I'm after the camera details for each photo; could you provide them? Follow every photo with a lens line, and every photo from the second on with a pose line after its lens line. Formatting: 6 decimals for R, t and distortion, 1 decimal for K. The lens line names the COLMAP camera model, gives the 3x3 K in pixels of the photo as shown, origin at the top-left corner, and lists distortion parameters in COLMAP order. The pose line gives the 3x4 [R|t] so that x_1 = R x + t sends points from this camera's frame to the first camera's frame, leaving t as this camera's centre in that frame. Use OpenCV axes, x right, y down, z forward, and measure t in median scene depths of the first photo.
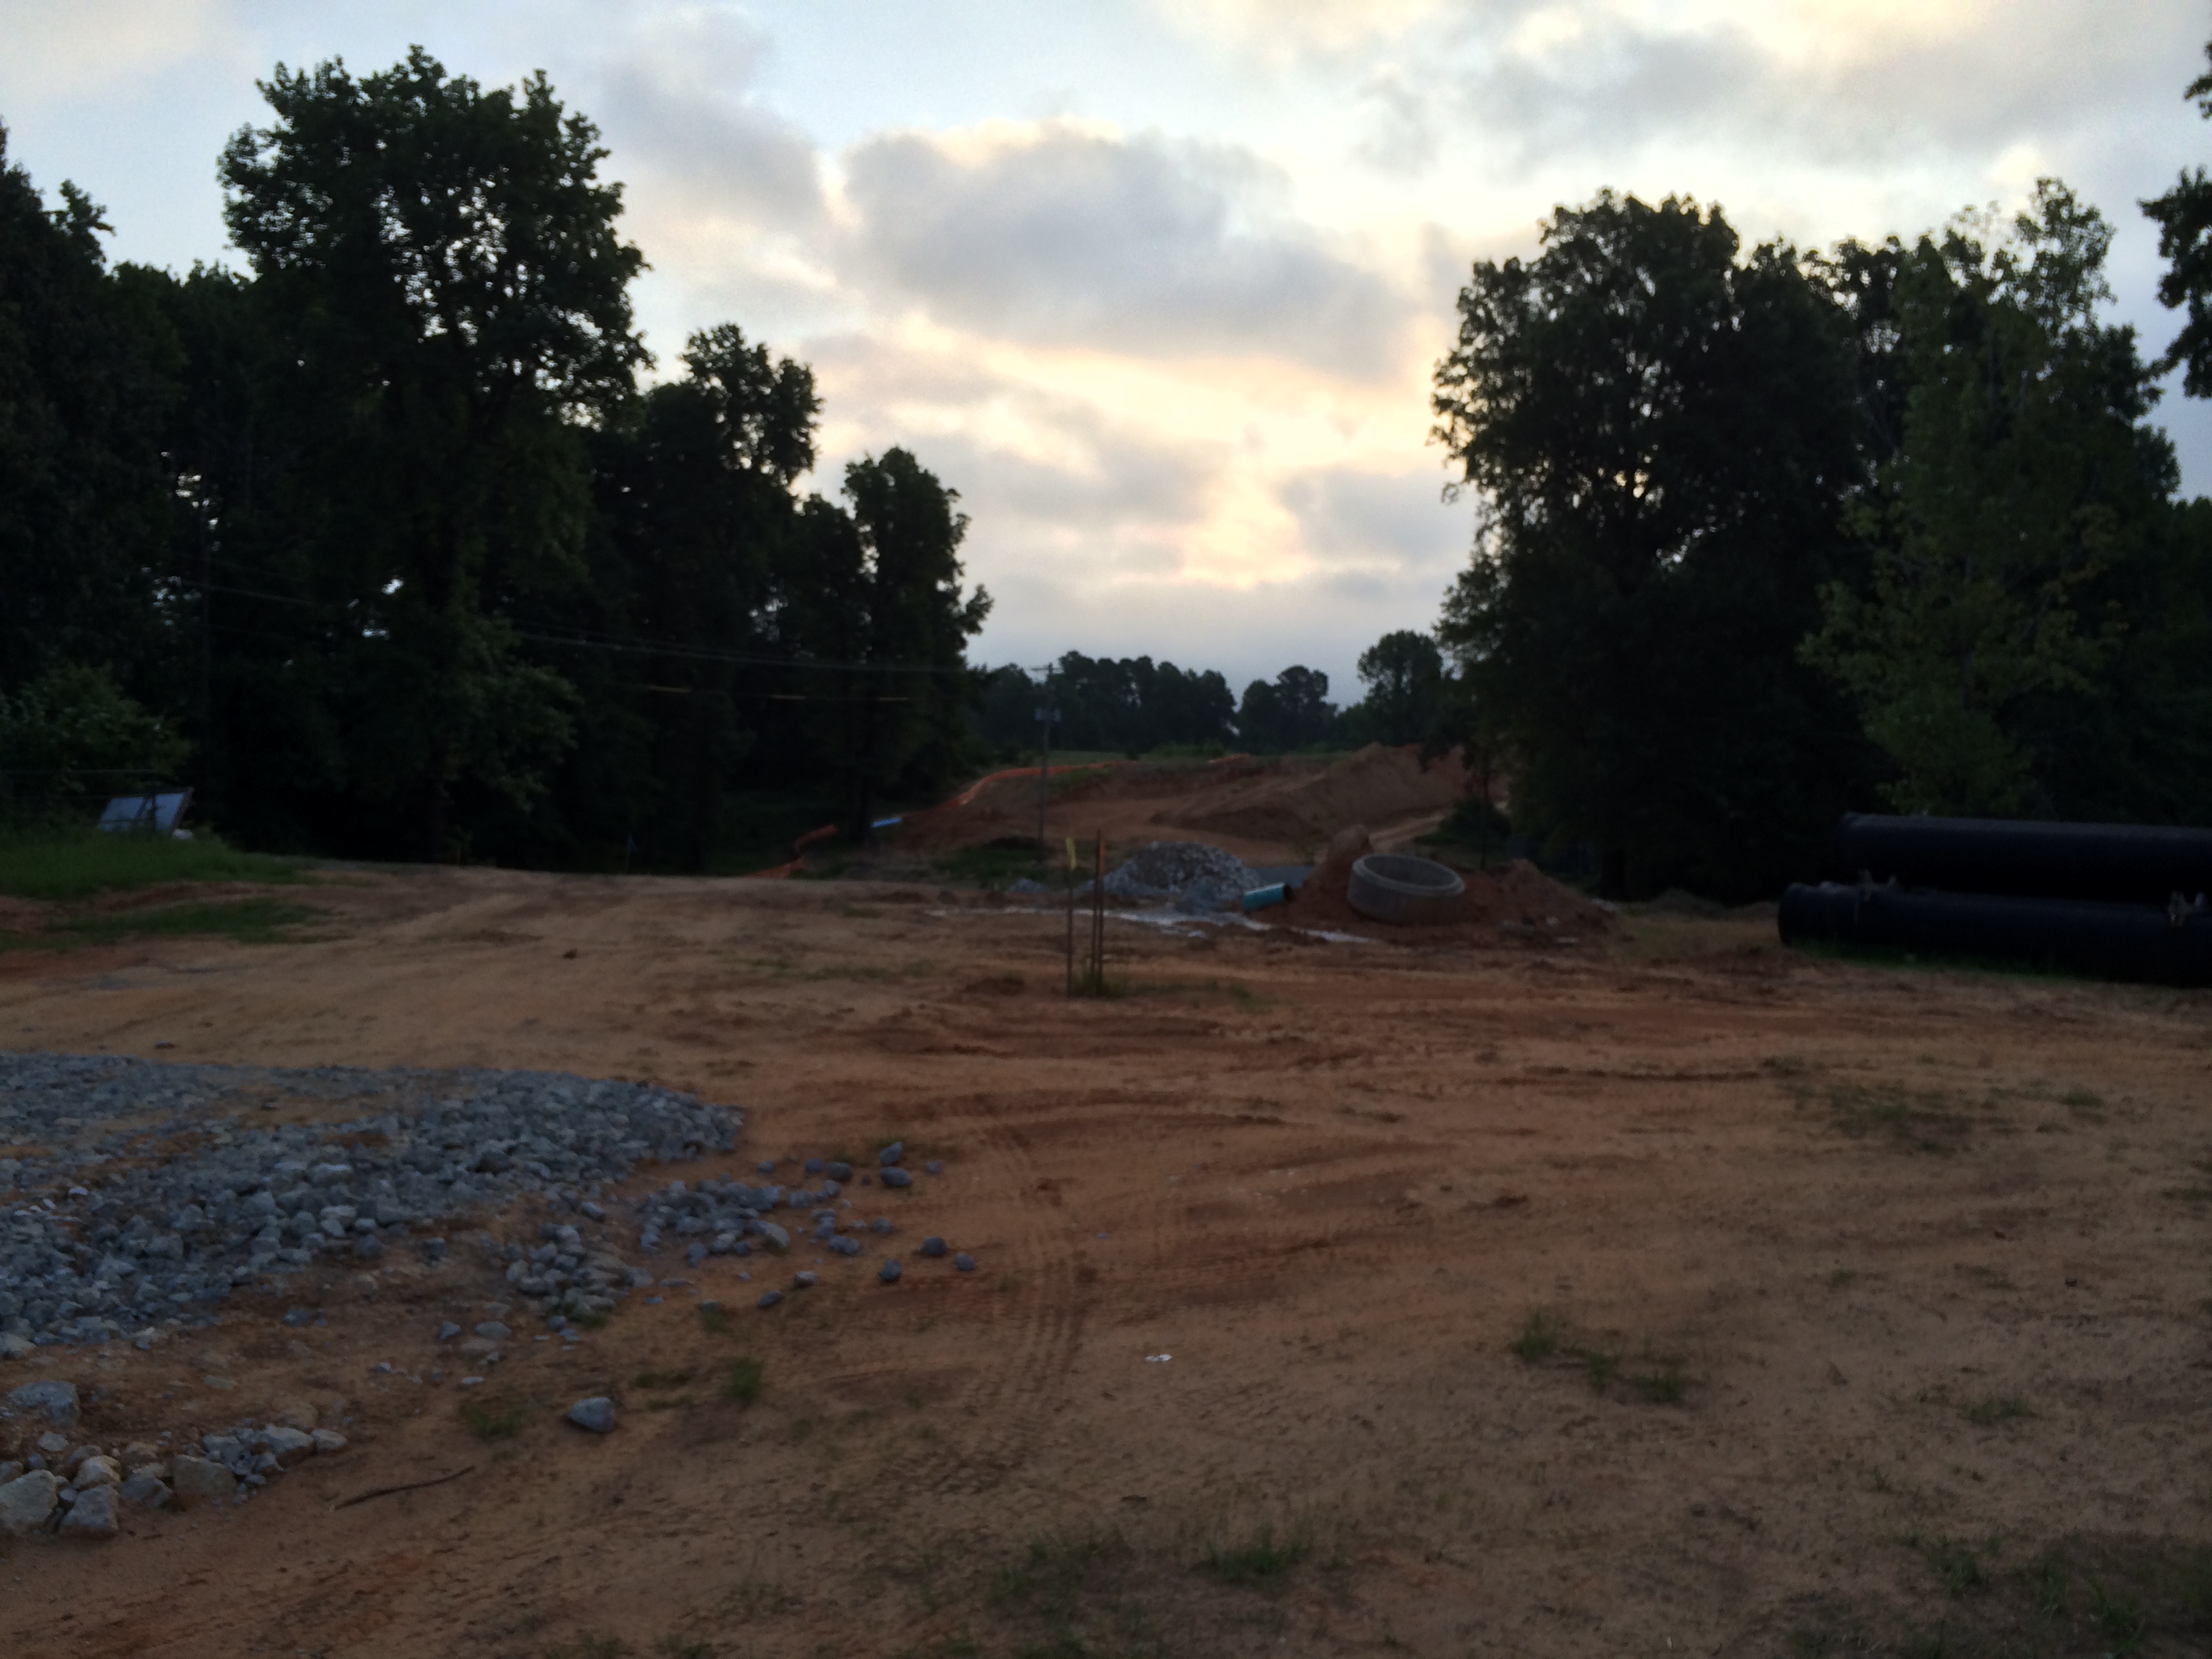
lens RADIAL K [[1955.9, 0, 1182.6], [0, 1955.9, 821.7], [0, 0, 1]] dist [-0.010183, -0.005779]
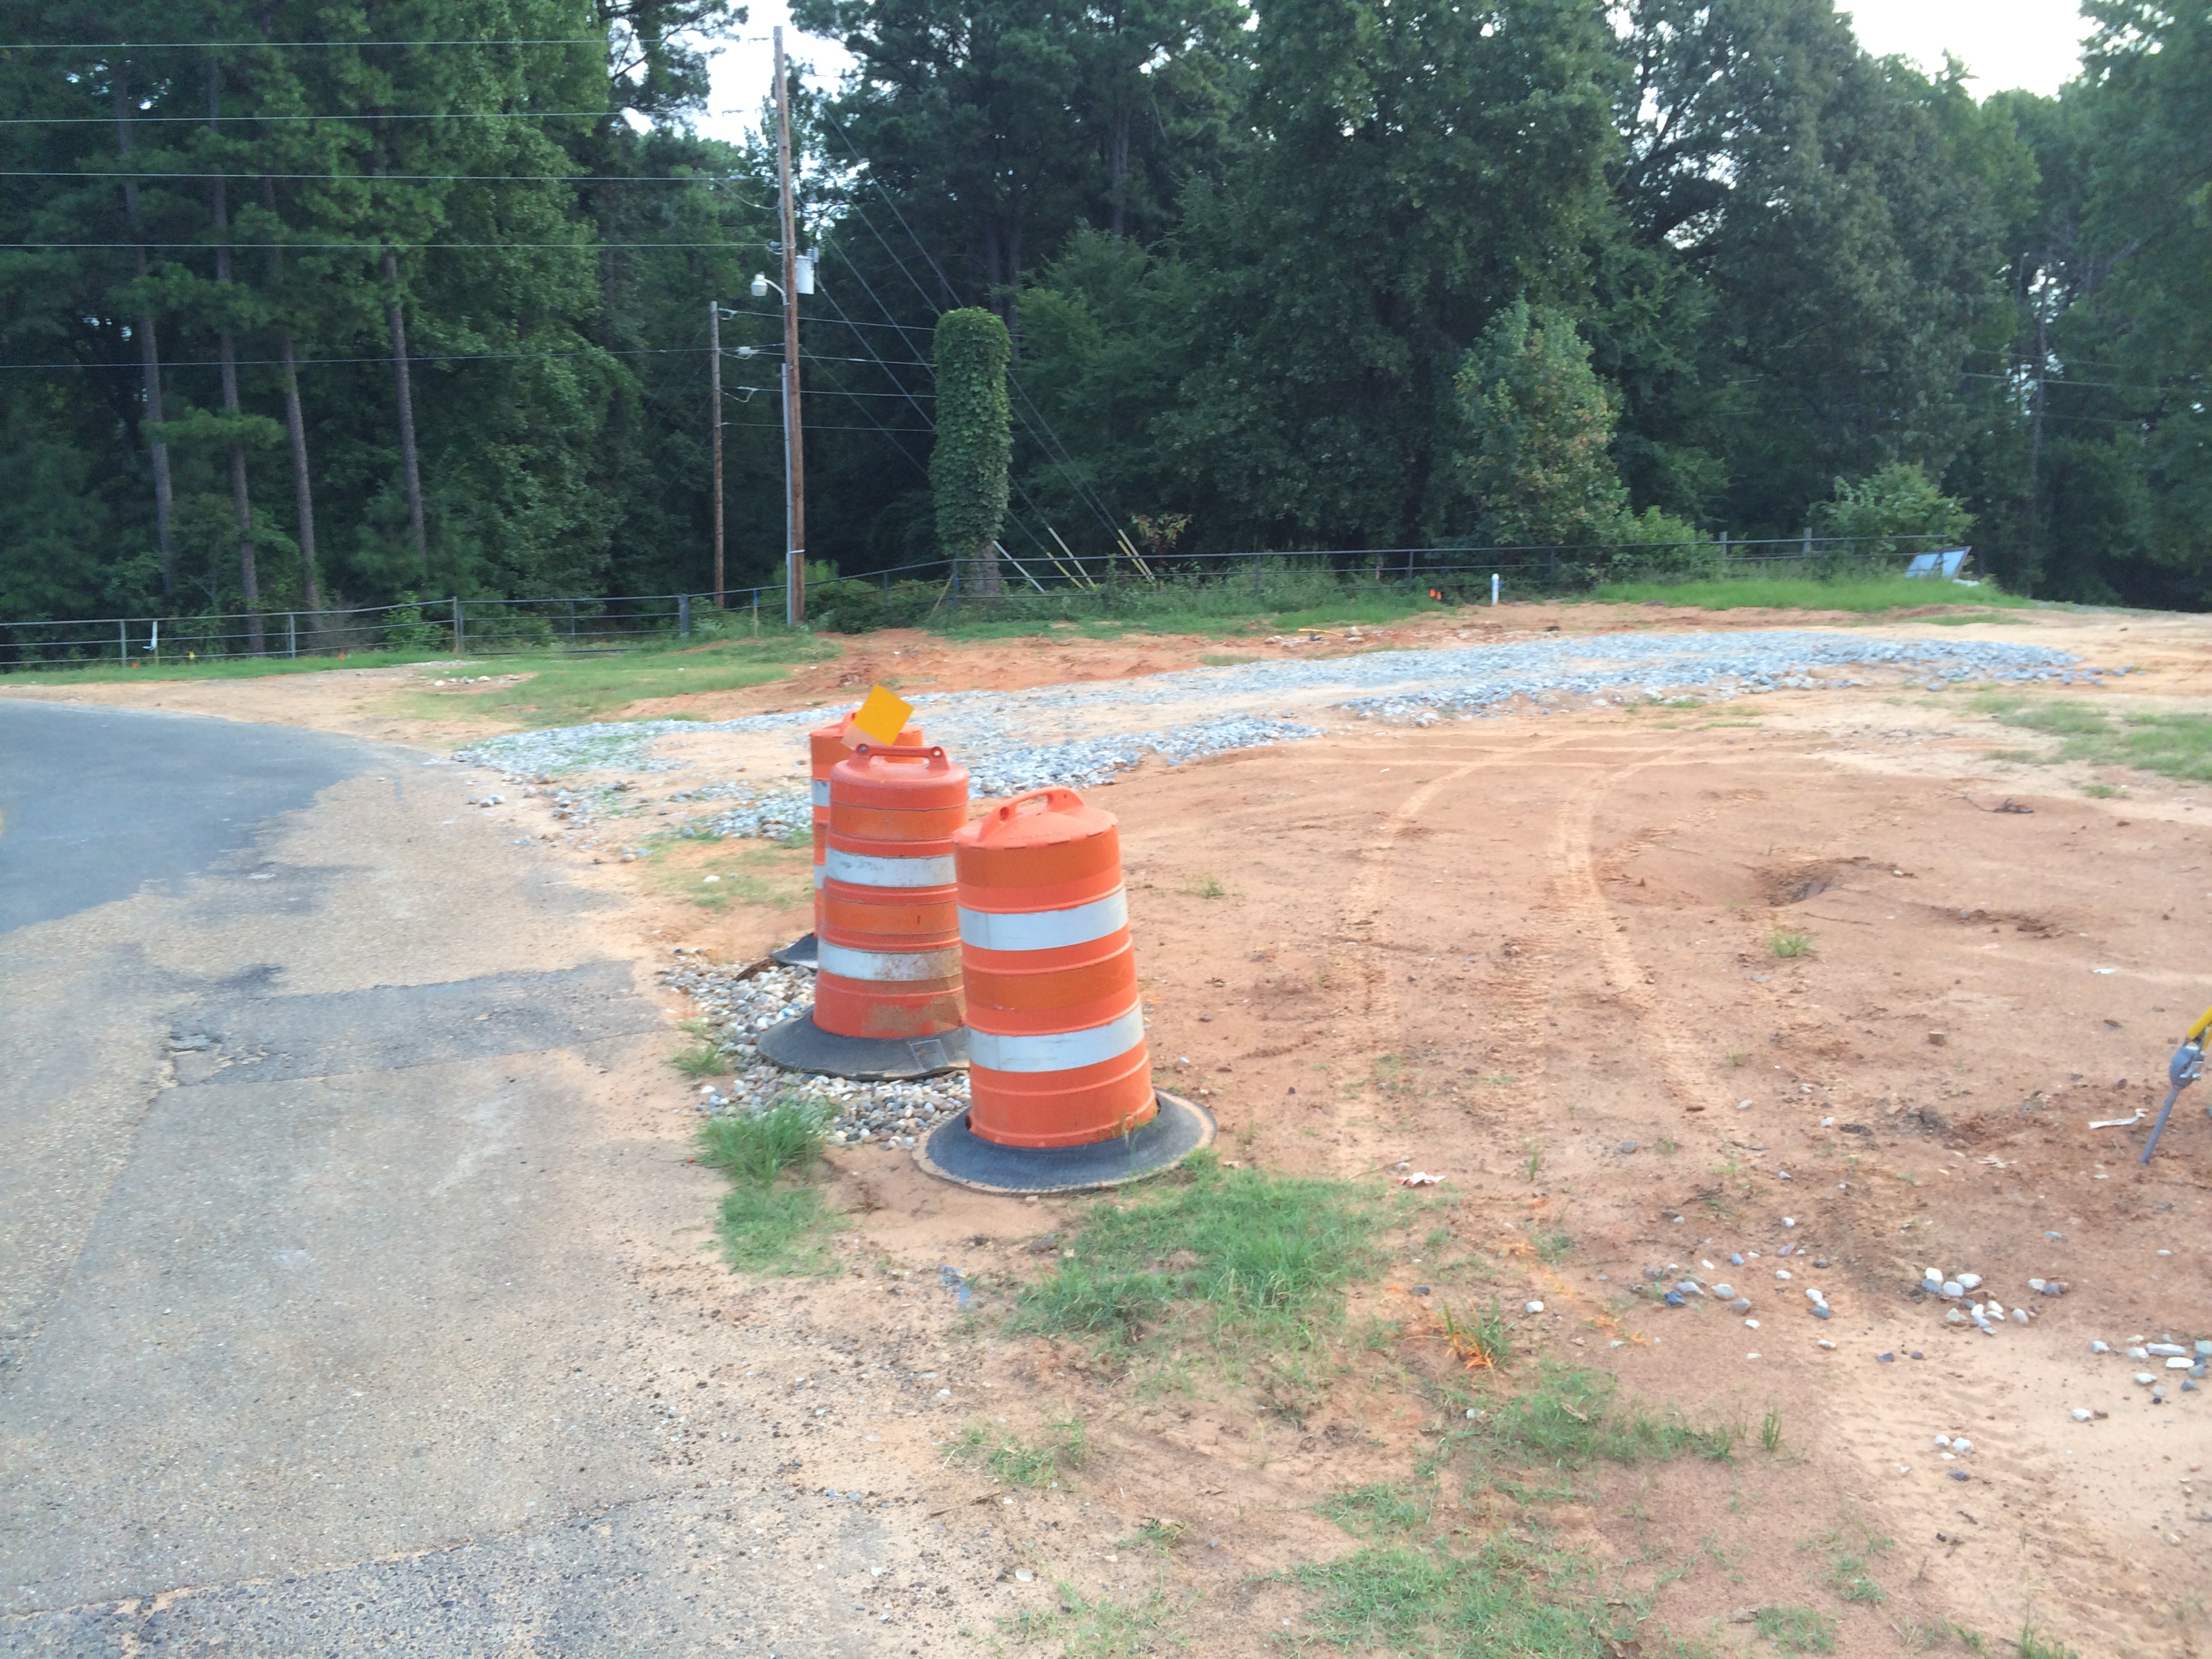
lens RADIAL K [[1936.8, 0, 1106.0], [0, 1936.8, 829.5], [0, 0, 1]] dist [0.076914, -0.002882]
pose [[0.608220, 0.099334, -0.787528, 0.262111], [-0.007549, 0.992818, 0.119398, 0.020240], [0.793733, -0.066675, 0.604602, -0.388054]]
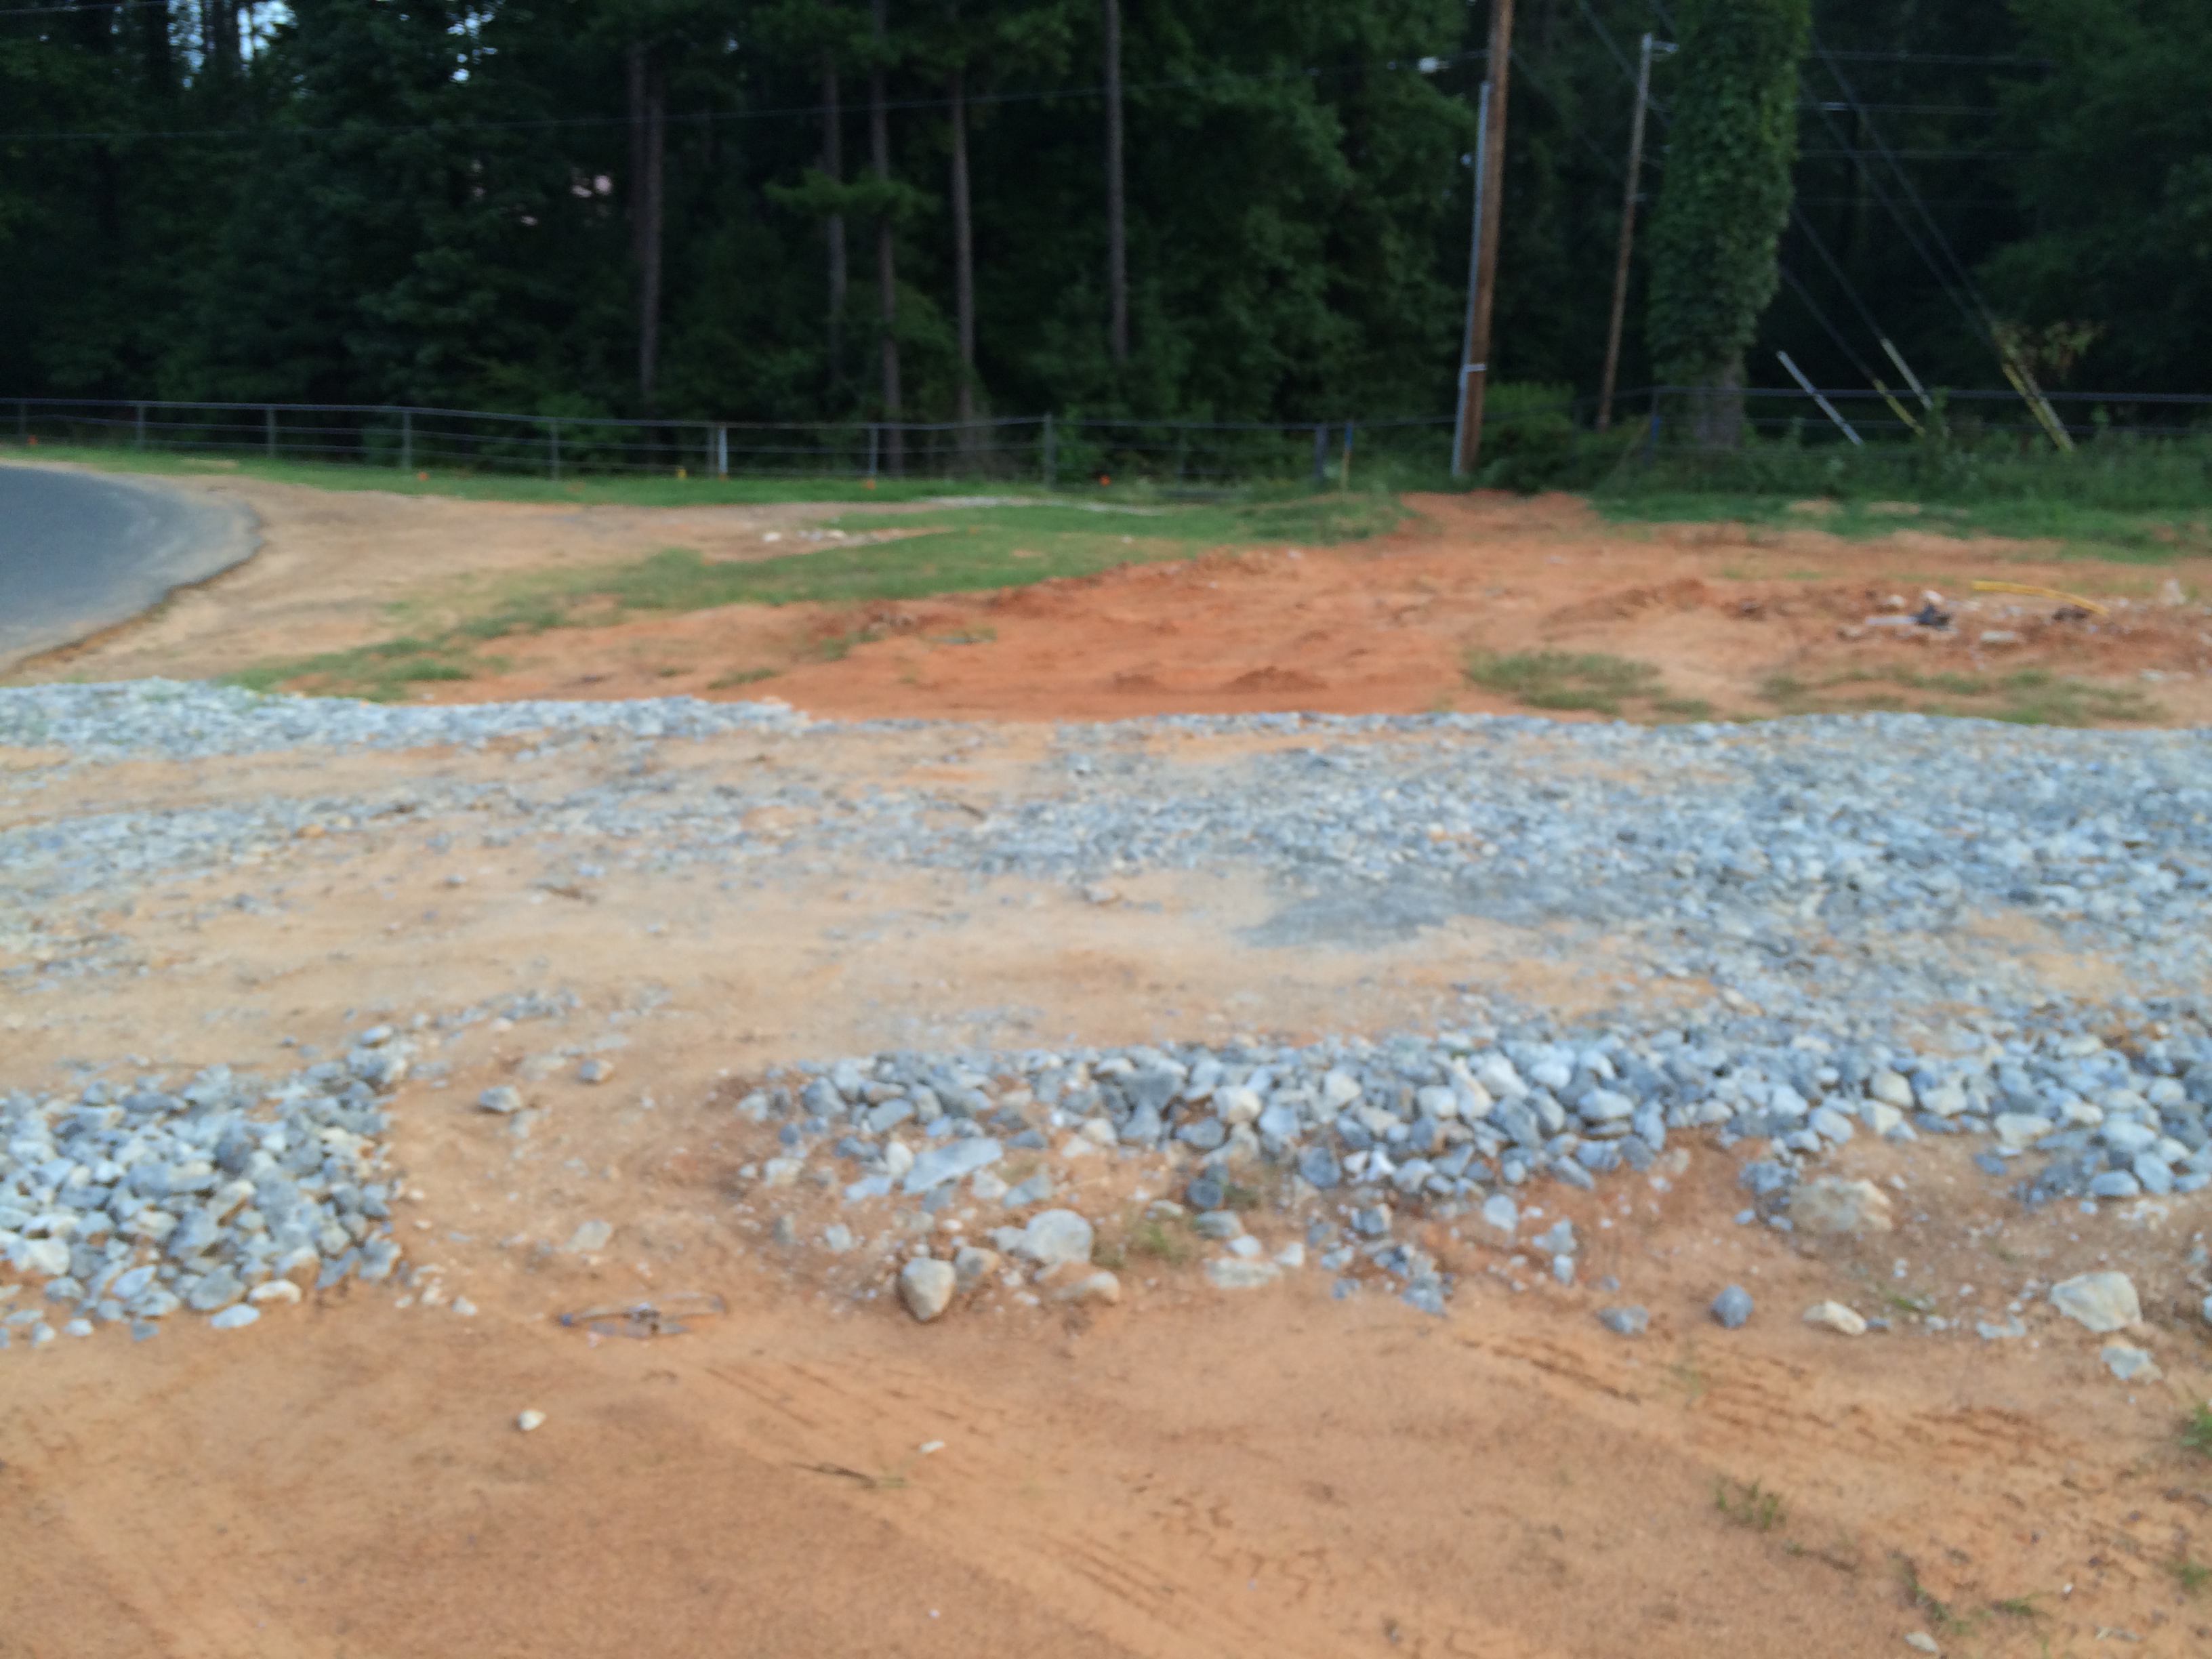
lens RADIAL K [[1899.4, 0, 1105.5], [0, 1899.4, 839.5], [0, 0, 1]] dist [0.094651, -0.135508]
pose [[0.071897, 0.242286, -0.967537, -0.265107], [-0.053357, 0.969593, 0.238836, -0.016187], [0.995984, 0.034454, 0.082638, 0.386428]]
